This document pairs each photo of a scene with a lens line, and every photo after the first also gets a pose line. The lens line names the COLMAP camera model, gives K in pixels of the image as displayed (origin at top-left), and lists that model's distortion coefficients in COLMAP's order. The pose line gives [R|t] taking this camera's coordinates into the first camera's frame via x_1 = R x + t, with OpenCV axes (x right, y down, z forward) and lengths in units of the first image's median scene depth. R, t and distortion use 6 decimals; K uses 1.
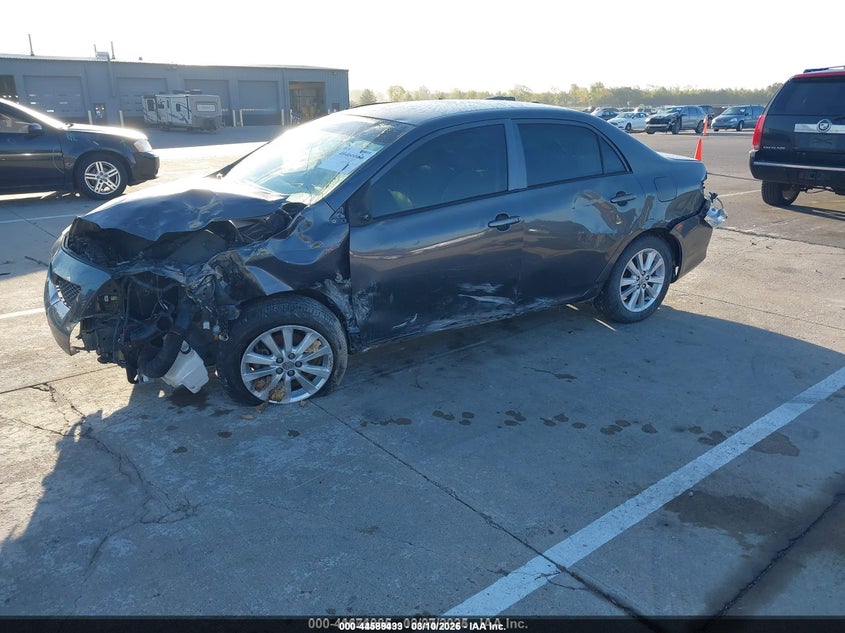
lens RADIAL K [[656.1, 0, 422.5], [0, 656.1, 316.5], [0, 0, 1]] dist [0.031362, -0.006210]
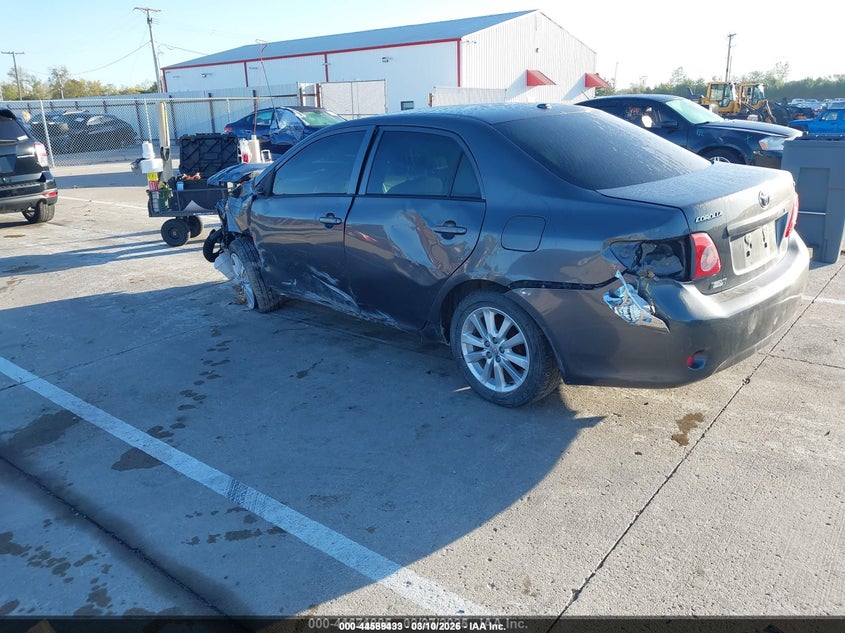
lens RADIAL K [[649.1, 0, 422.5], [0, 649.1, 316.5], [0, 0, 1]] dist [0.000598, 0.001897]
pose [[0.212817, 0.294412, -0.931681, 1.378814], [-0.275561, 0.932904, 0.231854, -0.330198], [0.937430, 0.207393, 0.279667, 1.018099]]
